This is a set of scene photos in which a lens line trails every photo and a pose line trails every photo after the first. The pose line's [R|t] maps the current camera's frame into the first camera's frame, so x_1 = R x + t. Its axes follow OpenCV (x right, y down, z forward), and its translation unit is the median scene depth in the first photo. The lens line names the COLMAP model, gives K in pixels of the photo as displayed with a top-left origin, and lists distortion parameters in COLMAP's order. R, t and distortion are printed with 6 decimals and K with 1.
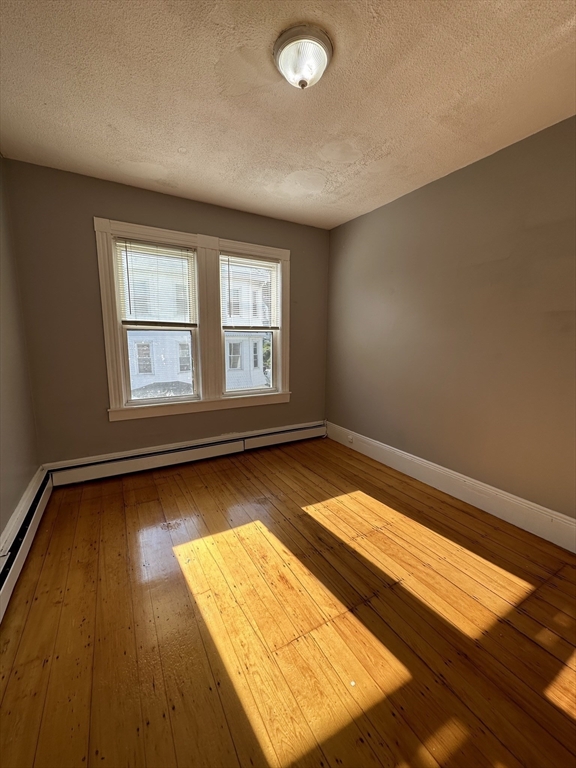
lens RADIAL K [[305.2, 0, 287.4], [0, 305.2, 384.5], [0, 0, 1]] dist [-0.001697, 0.000129]
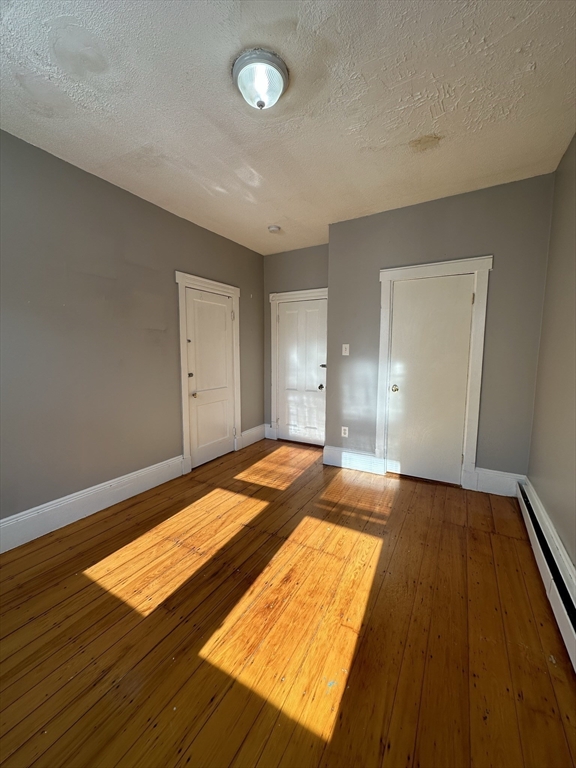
lens RADIAL K [[305.2, 0, 287.4], [0, 305.2, 384.5], [0, 0, 1]] dist [-0.001697, 0.000129]
pose [[-0.506368, -0.098645, 0.856657, -0.564973], [0.123837, 0.974819, 0.185452, -0.131080], [-0.853379, 0.199993, -0.481401, 0.924952]]
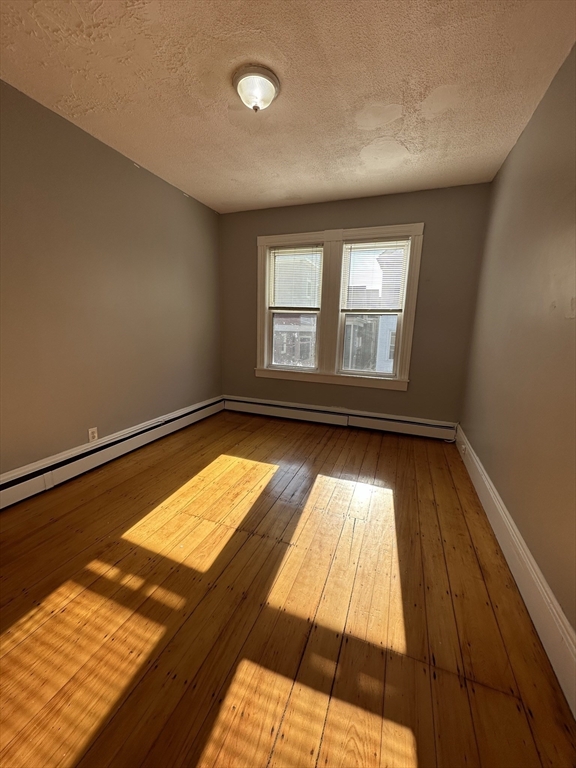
lens RADIAL K [[305.2, 0, 287.4], [0, 305.2, 384.5], [0, 0, 1]] dist [-0.001697, 0.000129]
pose [[0.633819, 0.158847, -0.756995, 0.723637], [-0.136458, 0.986298, 0.092710, 0.002748], [0.761349, 0.044537, 0.646811, 0.191382]]
